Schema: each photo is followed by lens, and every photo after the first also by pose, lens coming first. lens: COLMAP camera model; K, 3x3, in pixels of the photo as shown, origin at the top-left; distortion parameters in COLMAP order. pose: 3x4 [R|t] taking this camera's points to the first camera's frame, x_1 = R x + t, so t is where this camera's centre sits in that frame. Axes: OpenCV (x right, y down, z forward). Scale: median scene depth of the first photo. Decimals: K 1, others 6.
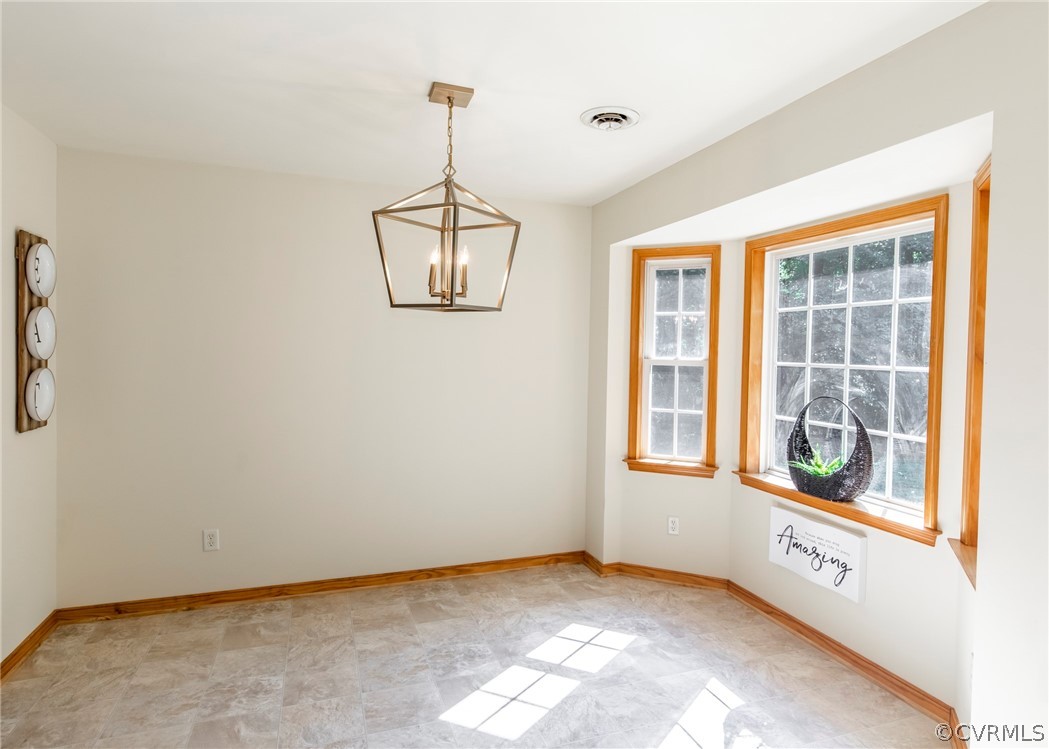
lens RADIAL K [[650.3, 0, 566.6], [0, 650.3, 375.0], [0, 0, 1]] dist [0.009114, -0.000798]
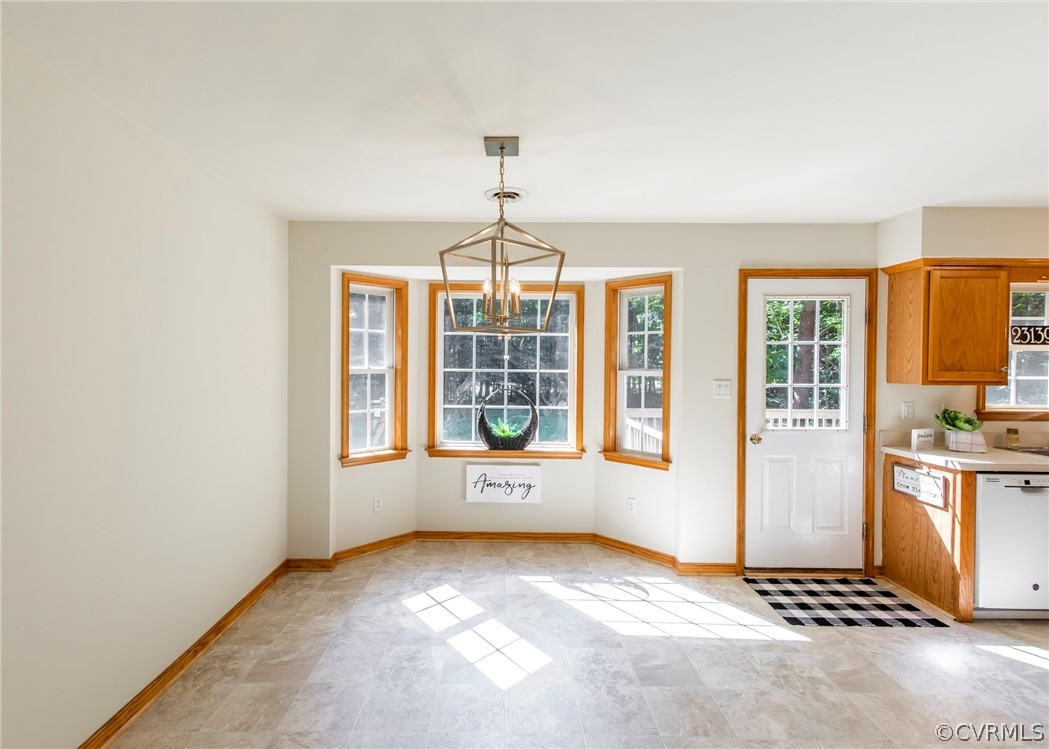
lens RADIAL K [[505.1, 0, 524.5], [0, 505.1, 374.5], [0, 0, 1]] dist [0.005667, 0.000389]
pose [[0.349714, -0.036445, 0.936147, -0.807509], [0.031441, 0.999137, 0.027152, -0.038396], [-0.936329, 0.019938, 0.350558, 0.523552]]
